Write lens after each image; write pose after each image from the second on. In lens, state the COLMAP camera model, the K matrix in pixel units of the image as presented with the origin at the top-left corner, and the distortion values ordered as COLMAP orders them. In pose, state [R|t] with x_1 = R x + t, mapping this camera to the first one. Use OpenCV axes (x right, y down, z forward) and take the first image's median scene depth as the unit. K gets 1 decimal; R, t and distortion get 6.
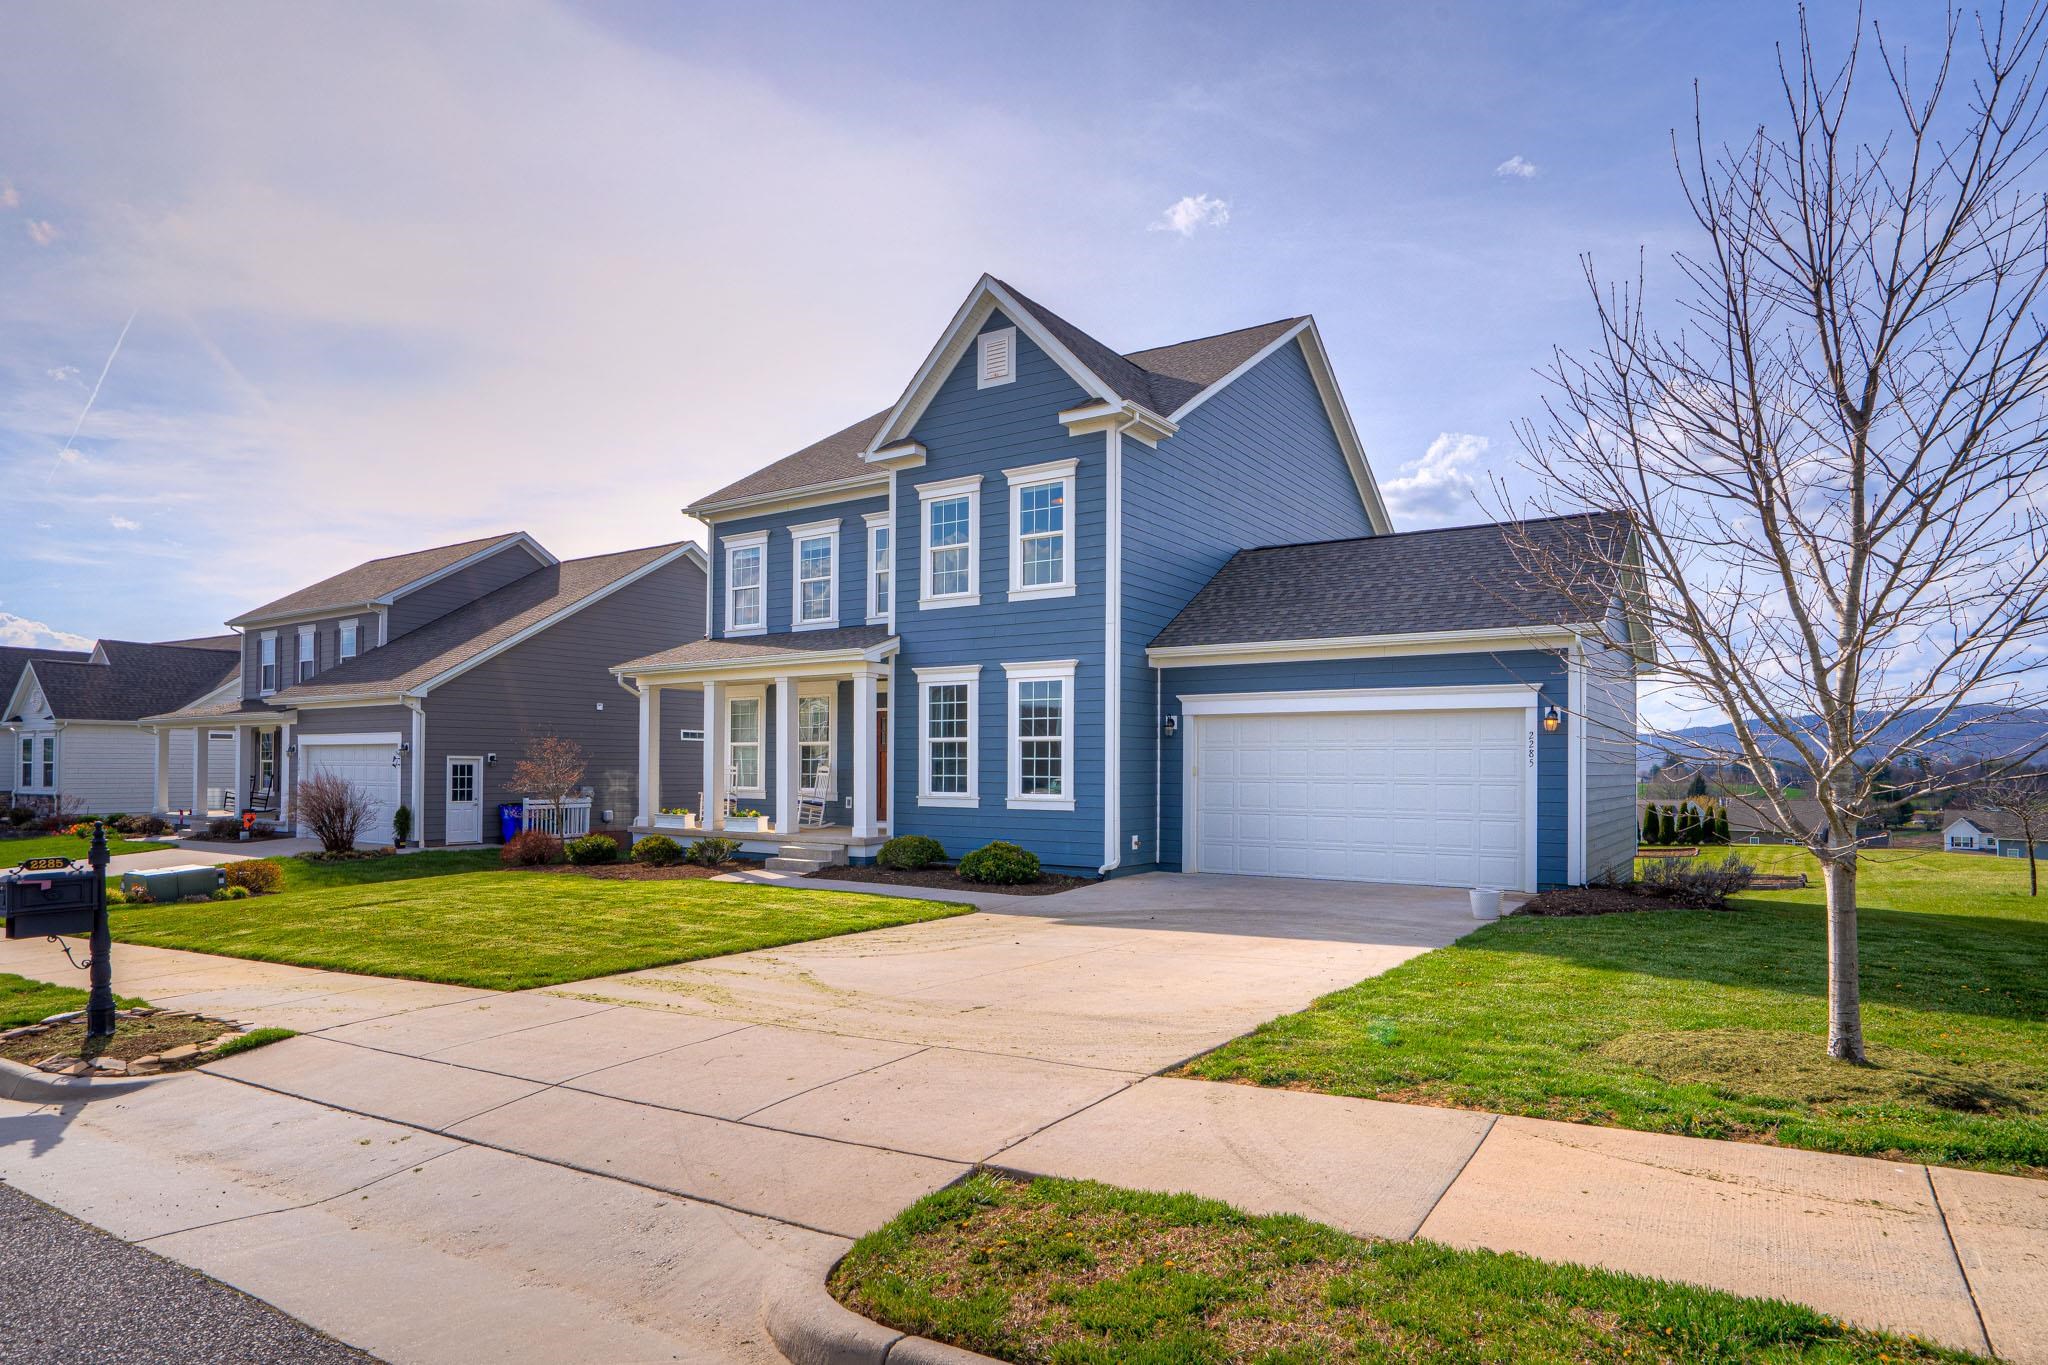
lens RADIAL K [[1152.1, 0, 1096.2], [0, 1152.1, 755.5], [0, 0, 1]] dist [-0.005564, -0.002533]
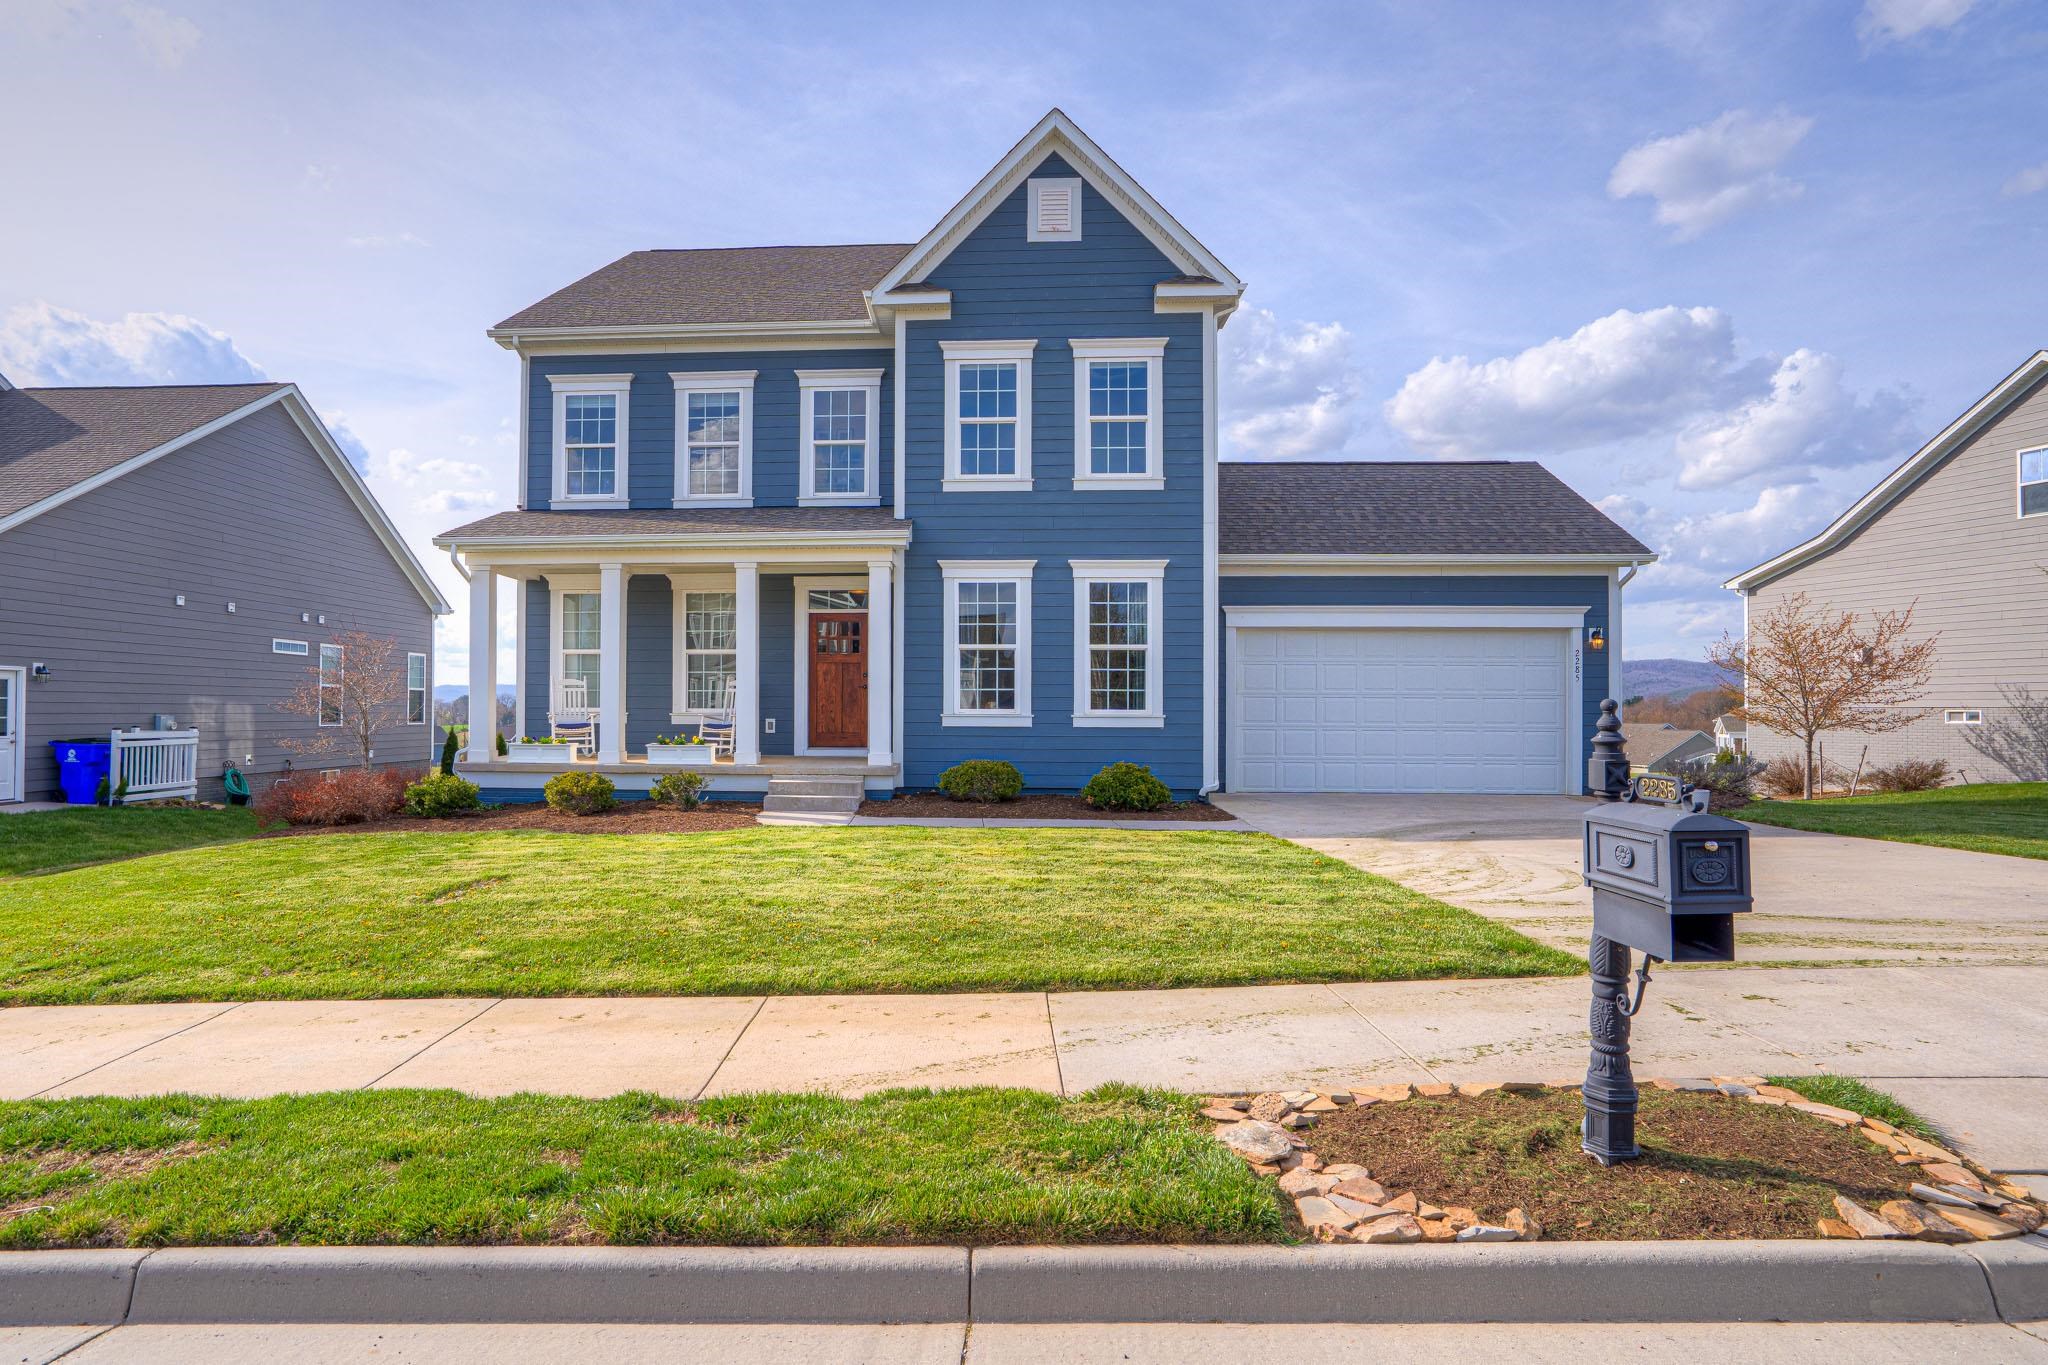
lens RADIAL K [[1077.1, 0, 1013.5], [0, 1077.1, 701.7], [0, 0, 1]] dist [-0.006476, -0.003645]
pose [[0.871561, 0.003754, 0.490273, -0.511955], [-0.004458, 0.999990, 0.000269, 0.026777], [-0.490267, -0.002420, 0.871569, 0.307621]]
